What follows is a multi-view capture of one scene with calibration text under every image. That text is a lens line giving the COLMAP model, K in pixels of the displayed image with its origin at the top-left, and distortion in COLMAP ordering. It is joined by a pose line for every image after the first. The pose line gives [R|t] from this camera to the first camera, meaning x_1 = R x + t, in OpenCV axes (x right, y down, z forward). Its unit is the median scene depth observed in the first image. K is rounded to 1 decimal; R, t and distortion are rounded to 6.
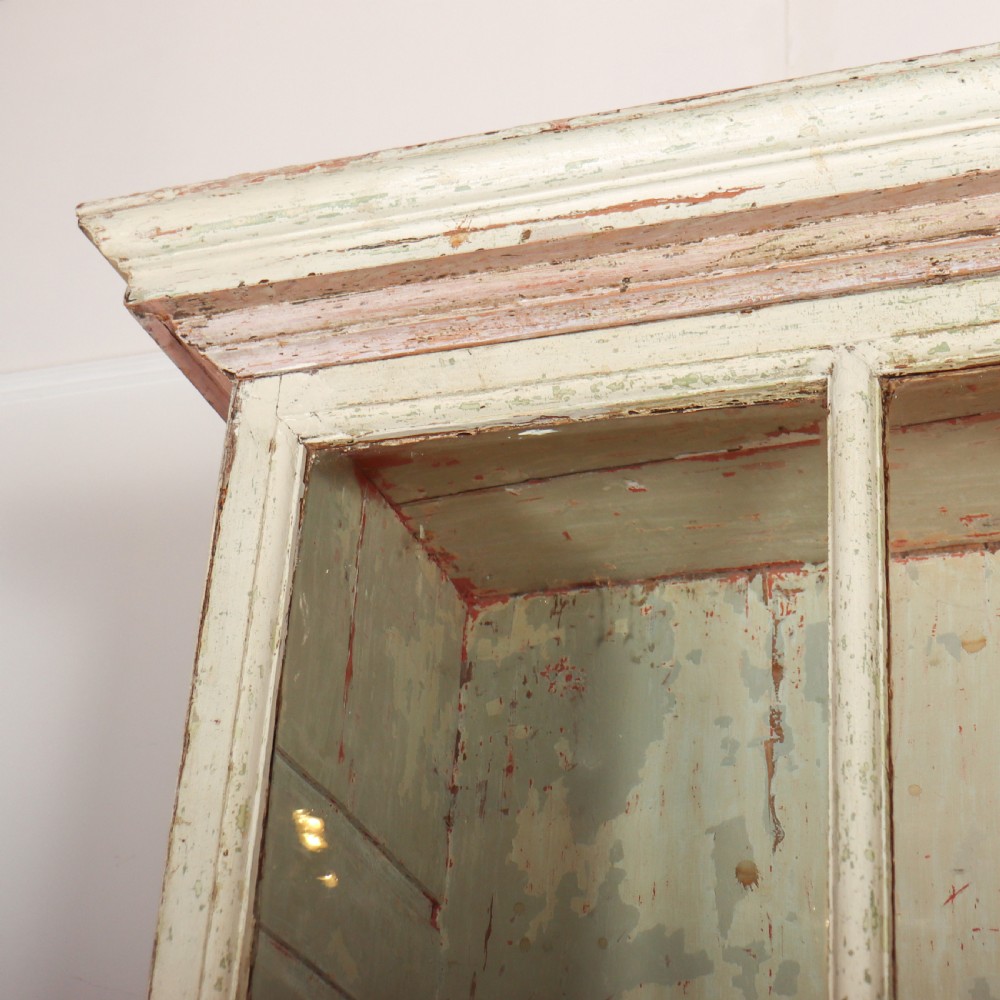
lens RADIAL K [[2550.8, 0, 499.3], [0, 2550.8, 320.9], [0, 0, 1]] dist [0.009632, 0.082356]
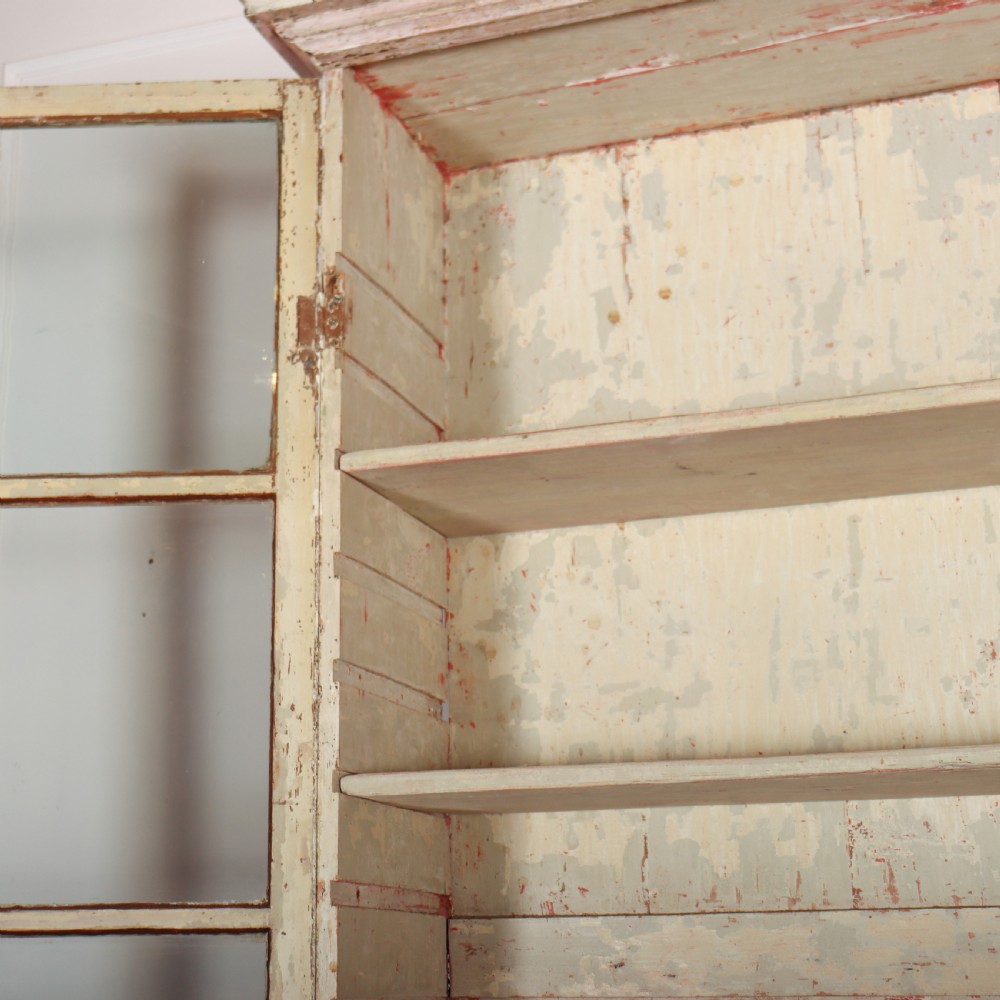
lens RADIAL K [[1730.5, 0, 500.0], [0, 1730.5, 500.0], [0, 0, 1]] dist [-0.033847, 0.073402]
pose [[0.995839, -0.074999, 0.051769, -0.055958], [0.055539, 0.949855, 0.307719, -0.041254], [-0.072252, -0.303564, 0.950068, -0.194065]]
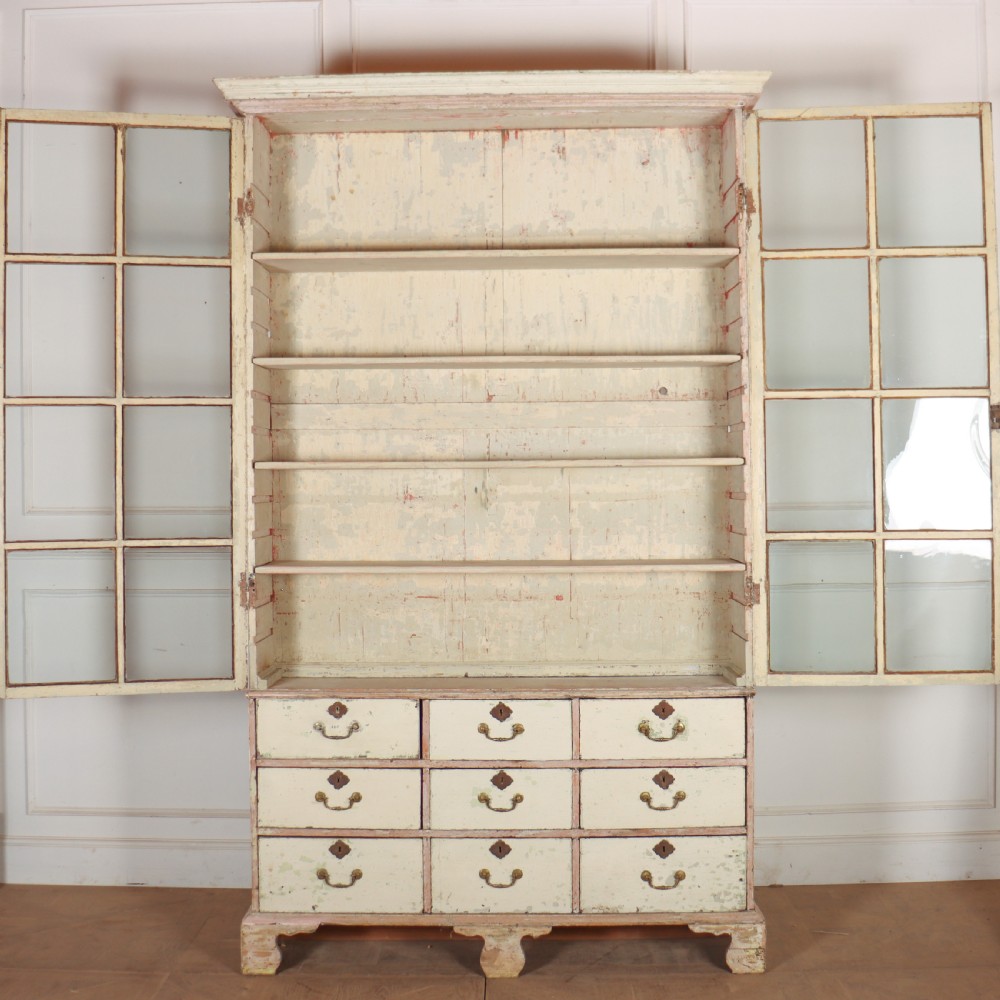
lens RADIAL K [[1730.5, 0, 500.0], [0, 1730.5, 500.0], [0, 0, 1]] dist [-0.033847, 0.073402]
pose [[0.937057, -0.083261, 0.339105, -0.808177], [-0.123225, 0.829818, 0.544258, -1.197986], [-0.326711, -0.551787, 0.767327, -2.084616]]
